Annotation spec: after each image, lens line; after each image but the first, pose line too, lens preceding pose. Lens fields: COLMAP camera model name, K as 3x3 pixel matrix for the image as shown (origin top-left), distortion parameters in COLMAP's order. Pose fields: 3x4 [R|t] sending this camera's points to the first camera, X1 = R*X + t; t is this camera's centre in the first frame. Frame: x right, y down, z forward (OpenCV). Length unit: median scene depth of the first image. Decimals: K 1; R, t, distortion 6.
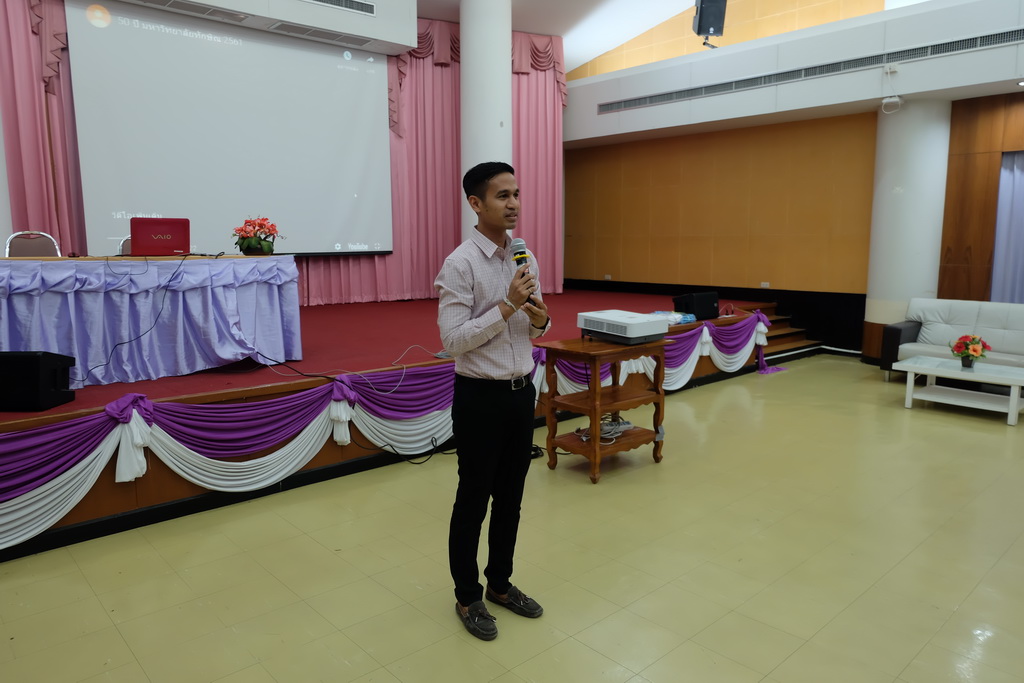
lens RADIAL K [[707.4, 0, 528.1], [0, 707.4, 342.3], [0, 0, 1]] dist [-0.069411, 0.076221]
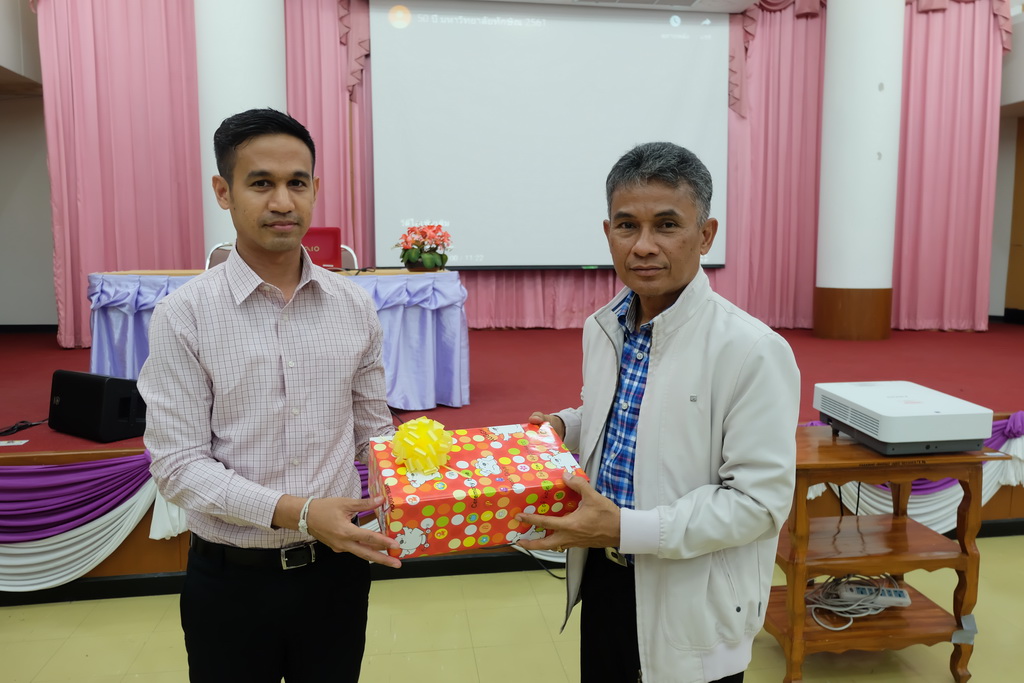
lens RADIAL K [[789.4, 0, 517.5], [0, 789.4, 326.5], [0, 0, 1]] dist [-0.006195, 0.000857]
pose [[0.831479, 0.057740, -0.552547, 0.219909], [-0.081386, 0.996514, -0.018337, -0.055678], [0.549562, 0.060216, 0.833280, 0.322711]]
